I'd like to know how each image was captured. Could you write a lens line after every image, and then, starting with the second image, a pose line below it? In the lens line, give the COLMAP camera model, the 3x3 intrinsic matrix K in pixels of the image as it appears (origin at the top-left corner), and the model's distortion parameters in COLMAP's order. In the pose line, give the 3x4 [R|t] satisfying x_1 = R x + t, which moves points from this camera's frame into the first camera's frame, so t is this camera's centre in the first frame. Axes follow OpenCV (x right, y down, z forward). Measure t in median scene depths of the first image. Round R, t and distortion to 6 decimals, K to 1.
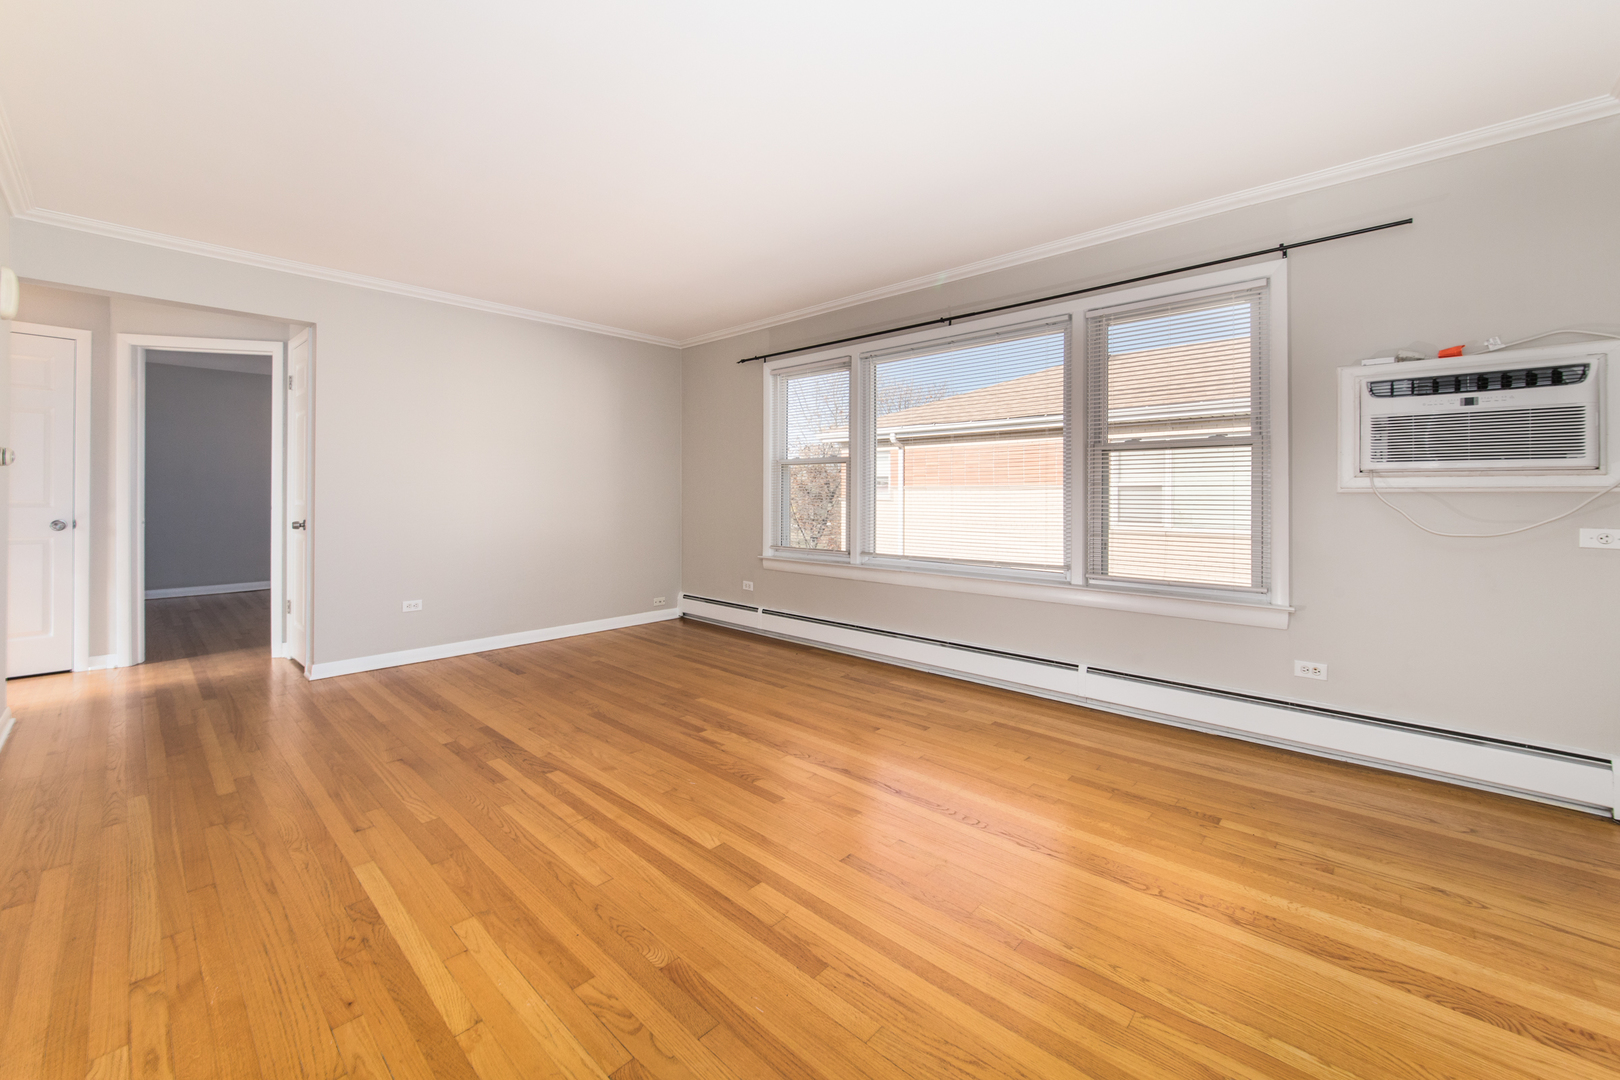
lens RADIAL K [[648.7, 0, 805.8], [0, 648.7, 488.7], [0, 0, 1]] dist [0.002190, -0.001108]
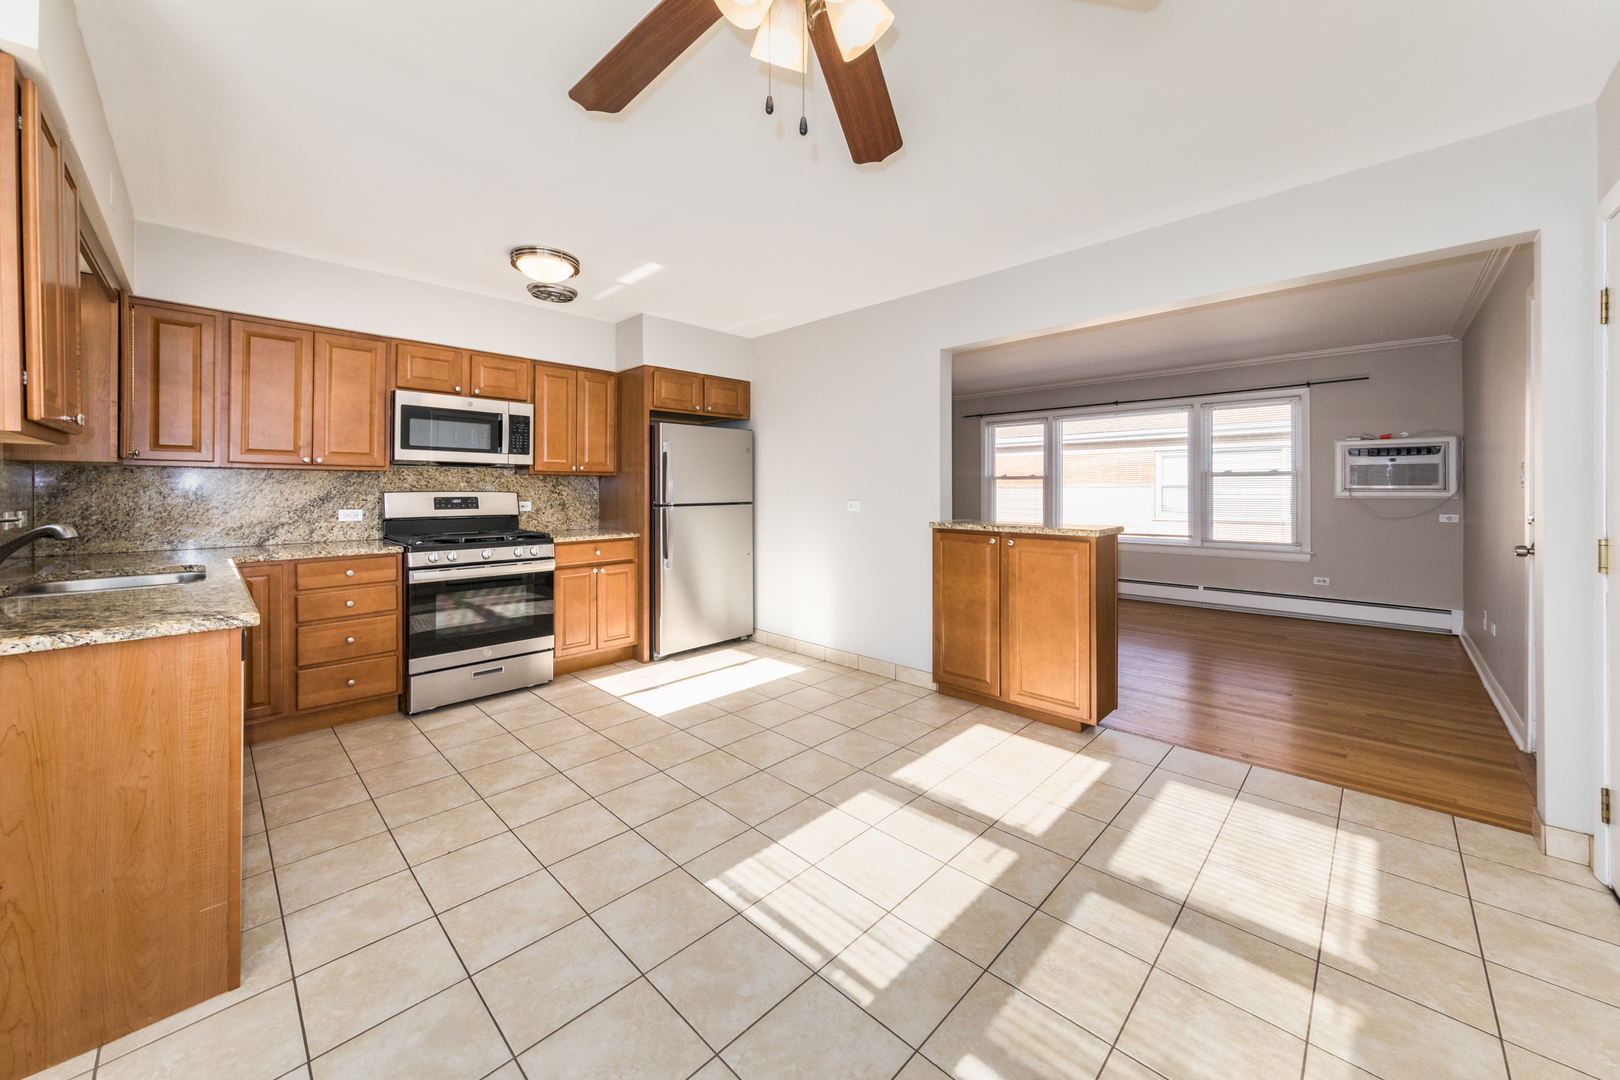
lens RADIAL K [[603.9, 0, 810.9], [0, 603.9, 490.4], [0, 0, 1]] dist [0.002763, 0.000151]
pose [[0.999945, -0.004187, -0.009667, -1.159712], [0.004249, 0.999970, 0.006407, -0.054000], [0.009640, -0.006447, 0.999933, -1.324615]]
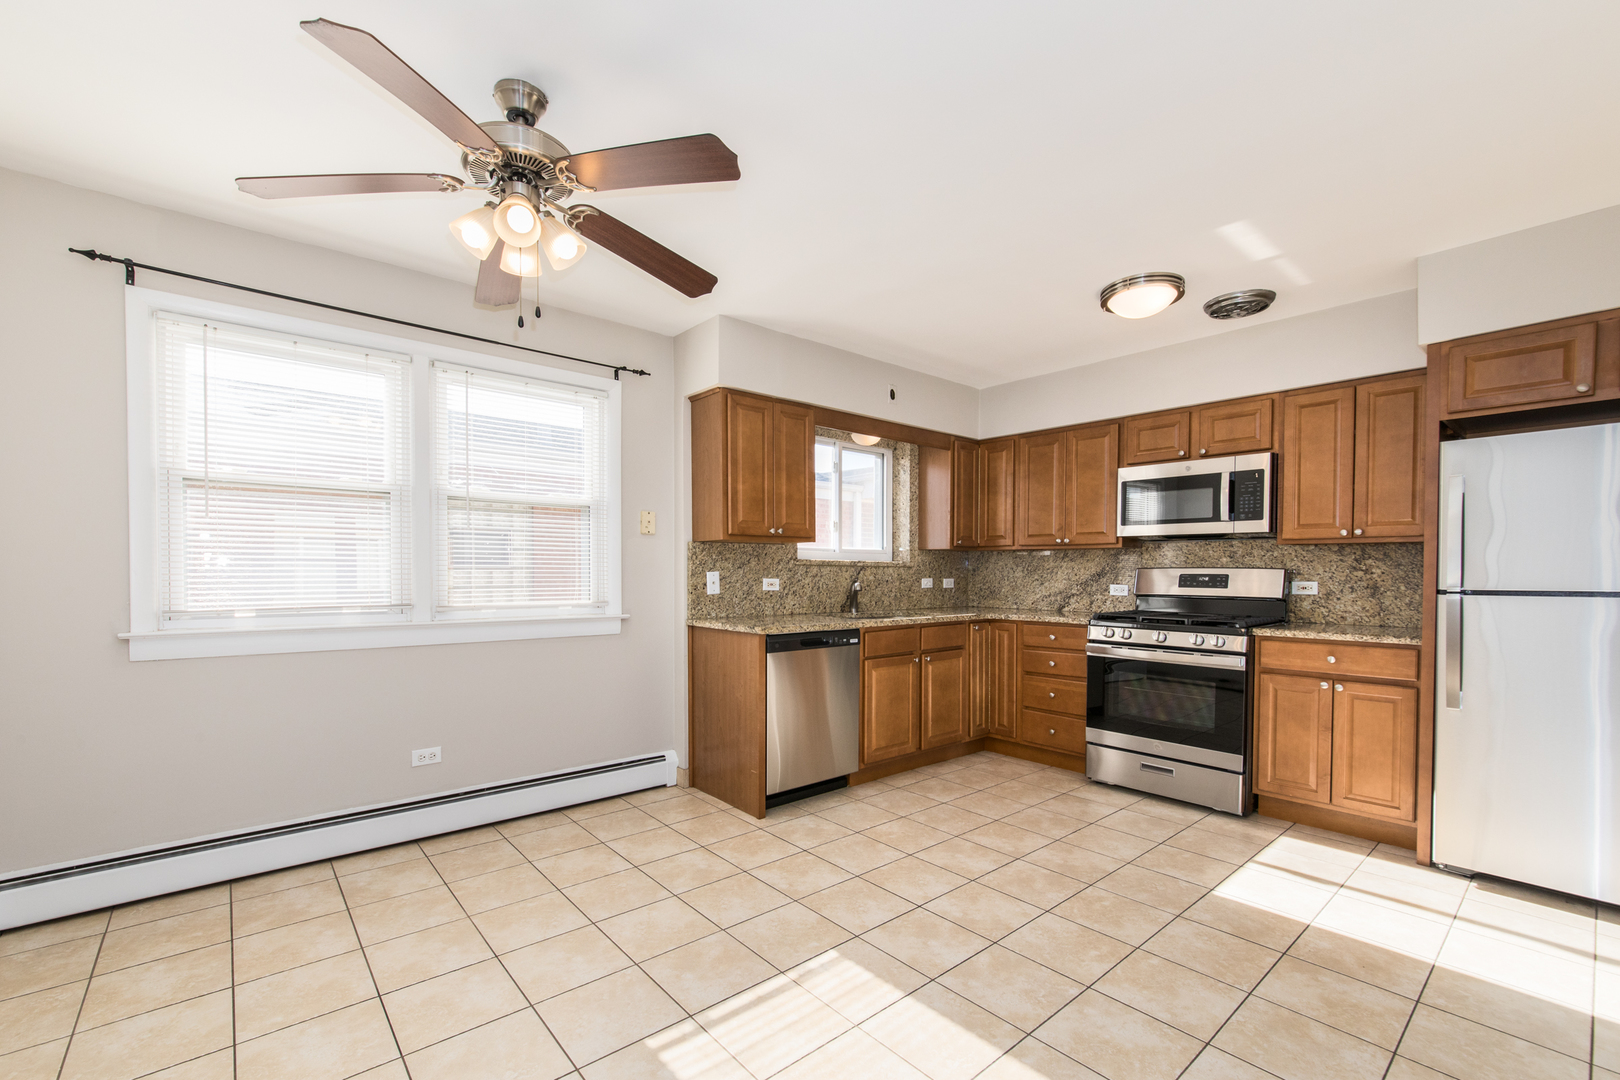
lens RADIAL K [[692.9, 0, 815.1], [0, 692.9, 587.9], [0, 0, 1]] dist [-0.014338, 0.002114]
pose [[-0.101909, 0.021247, -0.994567, -0.331319], [0.002160, 0.999774, 0.021137, -0.031532], [0.994791, 0.000006, -0.101932, -0.373962]]
